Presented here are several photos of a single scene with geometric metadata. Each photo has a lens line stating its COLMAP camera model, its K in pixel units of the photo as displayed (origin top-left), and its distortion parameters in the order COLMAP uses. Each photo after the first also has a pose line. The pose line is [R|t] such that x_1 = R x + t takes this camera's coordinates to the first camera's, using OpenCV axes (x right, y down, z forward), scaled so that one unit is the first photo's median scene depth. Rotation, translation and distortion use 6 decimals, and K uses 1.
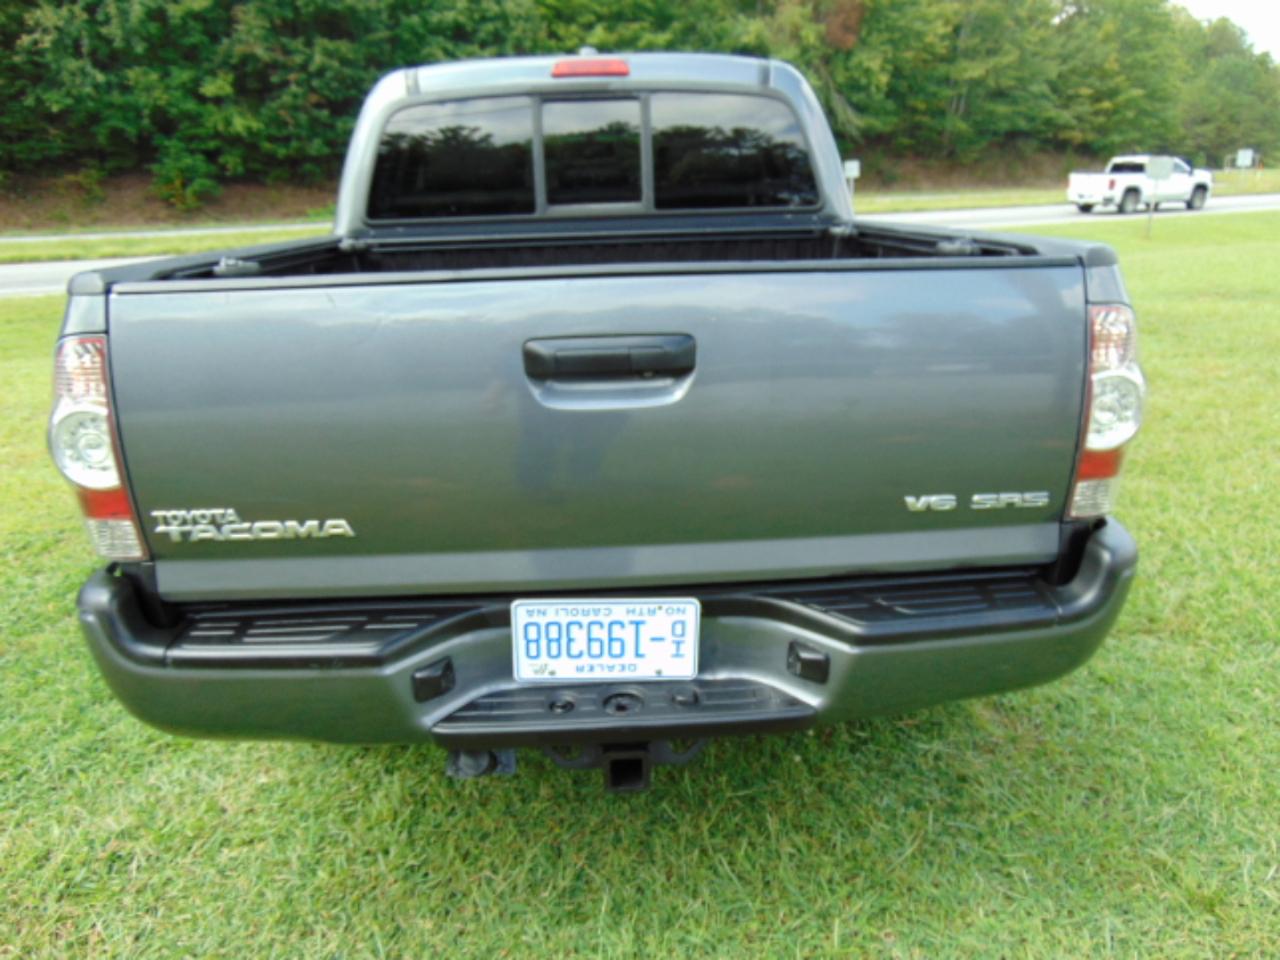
lens RADIAL K [[966.3, 0, 648.9], [0, 966.3, 478.2], [0, 0, 1]] dist [-0.019116, 0.048713]
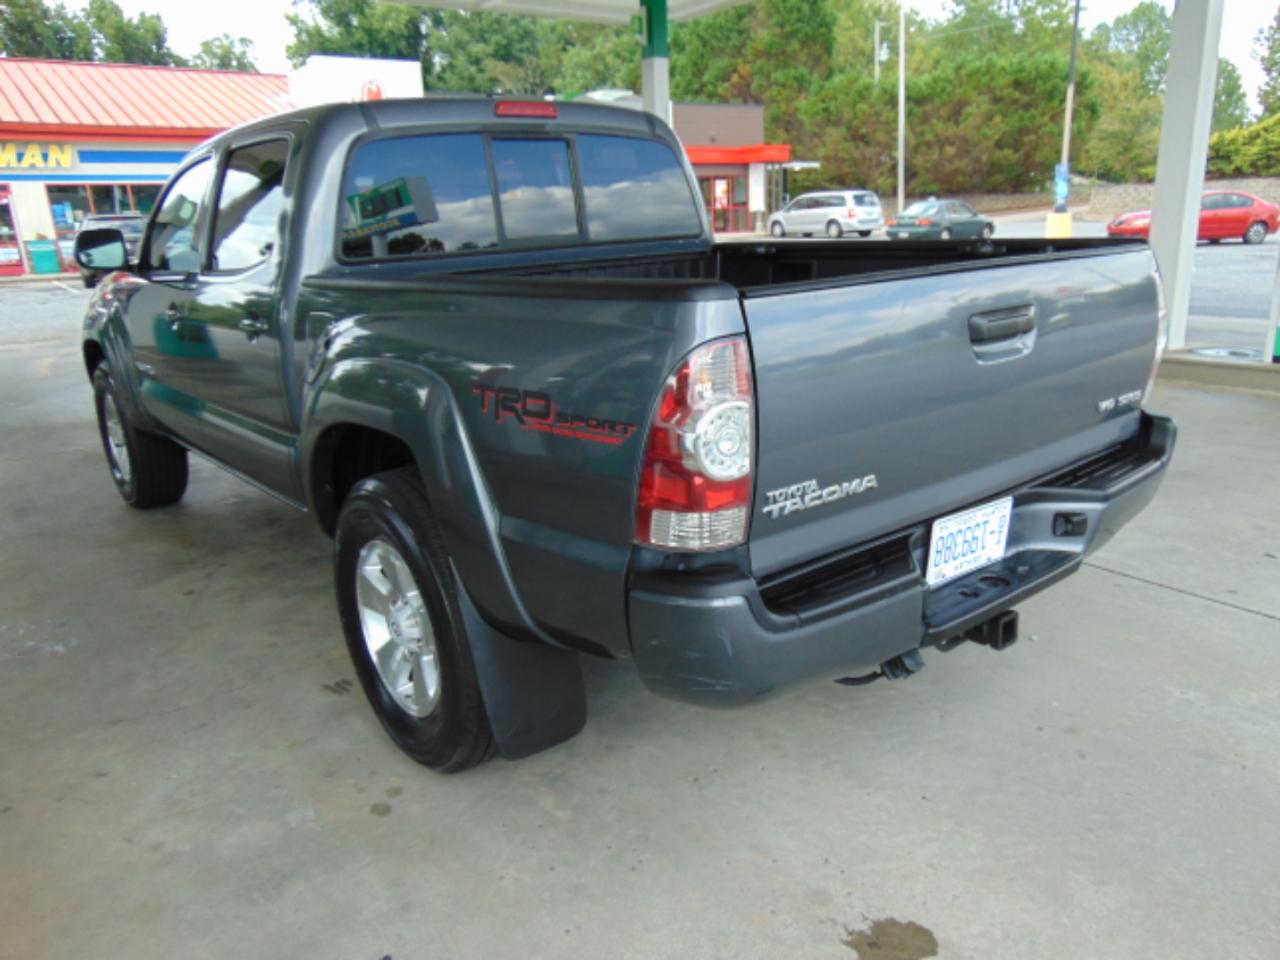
lens RADIAL K [[966.3, 0, 648.9], [0, 966.3, 478.2], [0, 0, 1]] dist [-0.019116, 0.048713]
pose [[0.792678, -0.163814, 0.587220, -1.189452], [0.191442, 0.981384, 0.015348, -0.023650], [-0.578802, 0.100253, 0.809282, 0.167305]]
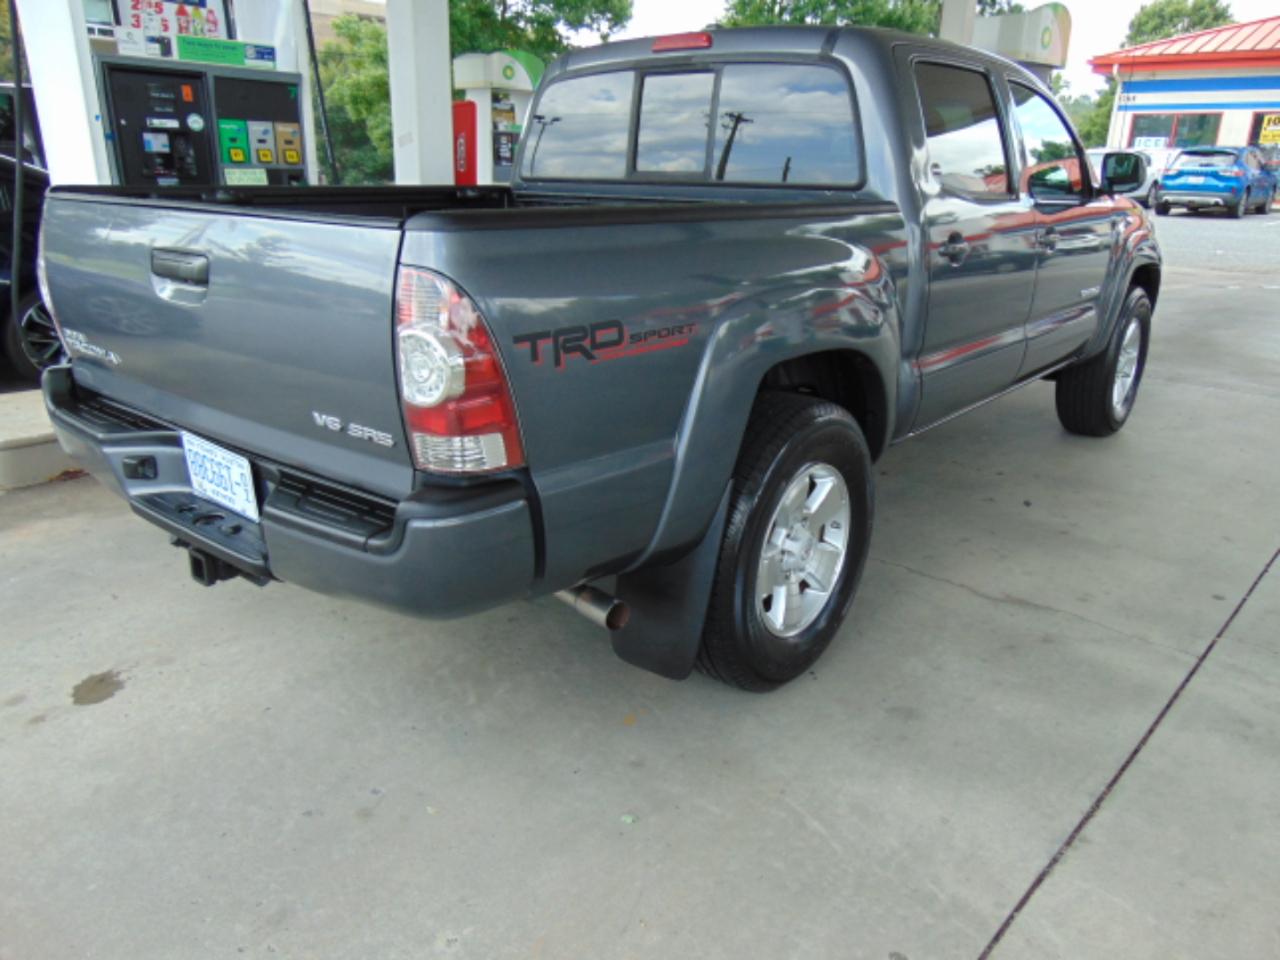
lens RADIAL K [[950.6, 0, 640.3], [0, 950.6, 487.7], [0, 0, 1]] dist [-0.025030, 0.042945]
pose [[0.746550, 0.252118, -0.615711, 1.267411], [-0.224184, 0.966628, 0.123987, -0.121452], [0.626422, 0.045470, 0.778157, 0.324790]]
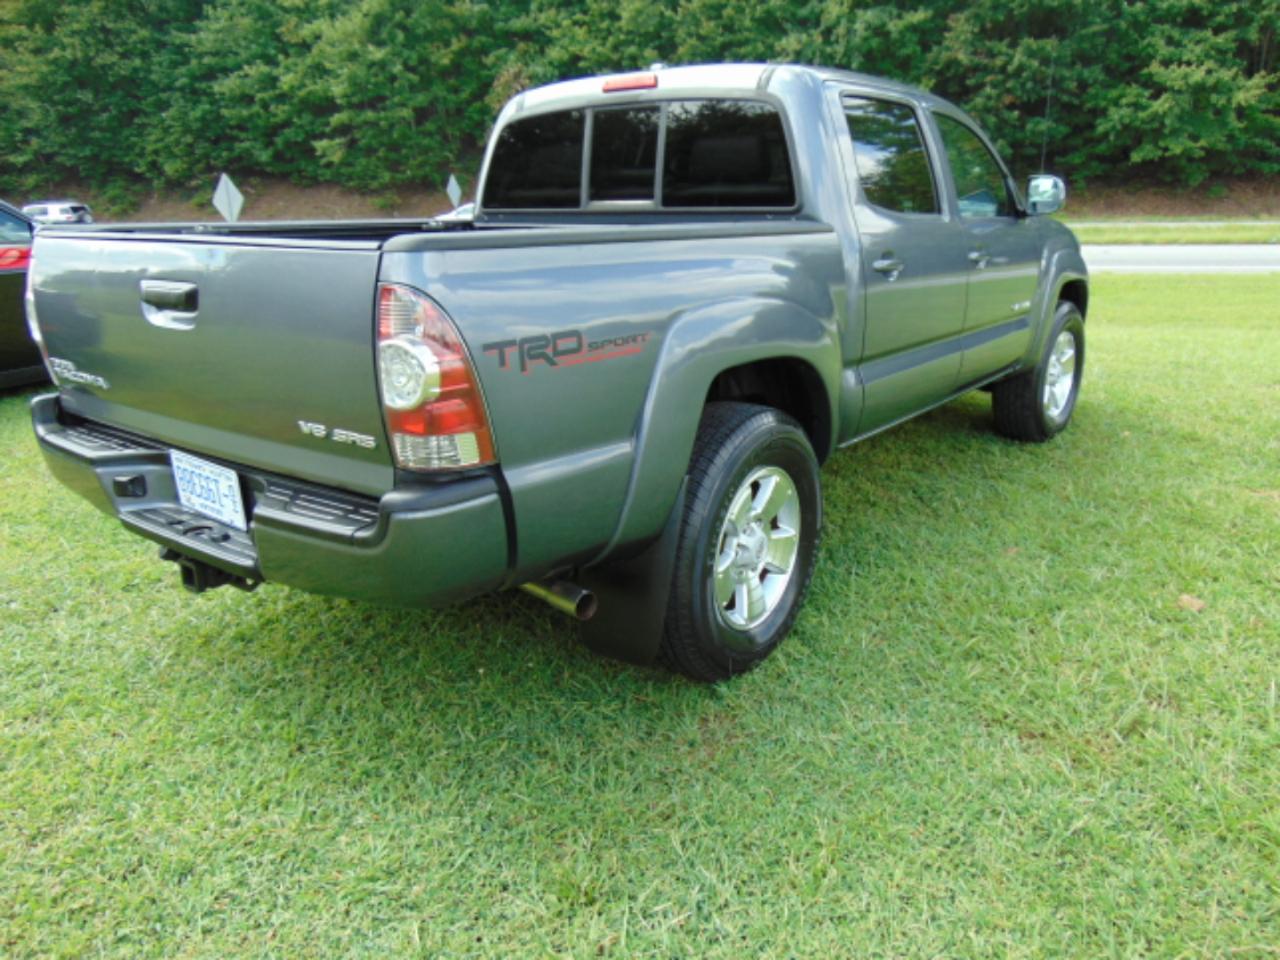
lens RADIAL K [[939.8, 0, 641.3], [0, 939.8, 477.7], [0, 0, 1]] dist [-0.007699, 0.038549]
pose [[0.774726, 0.199311, -0.600062, 1.347936], [-0.195420, 0.978032, 0.072553, -0.084523], [0.601340, 0.061055, 0.796657, 0.255737]]
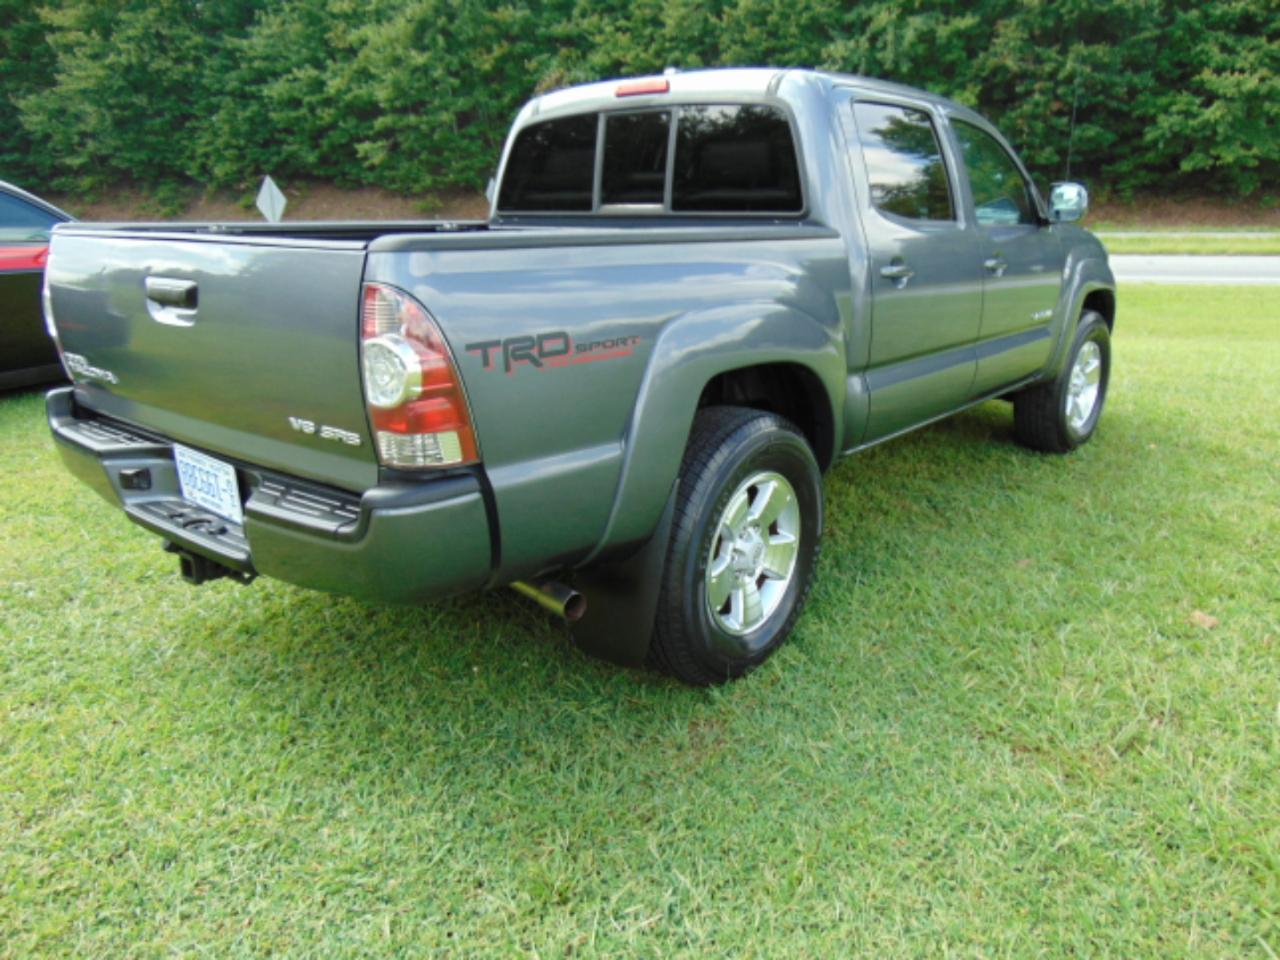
lens RADIAL K [[939.8, 0, 641.3], [0, 939.8, 477.7], [0, 0, 1]] dist [-0.007699, 0.038549]
pose [[0.748632, 0.210712, -0.628609, 1.400691], [-0.211447, 0.974520, 0.074843, -0.094618], [0.628363, 0.076888, 0.774112, 0.293620]]
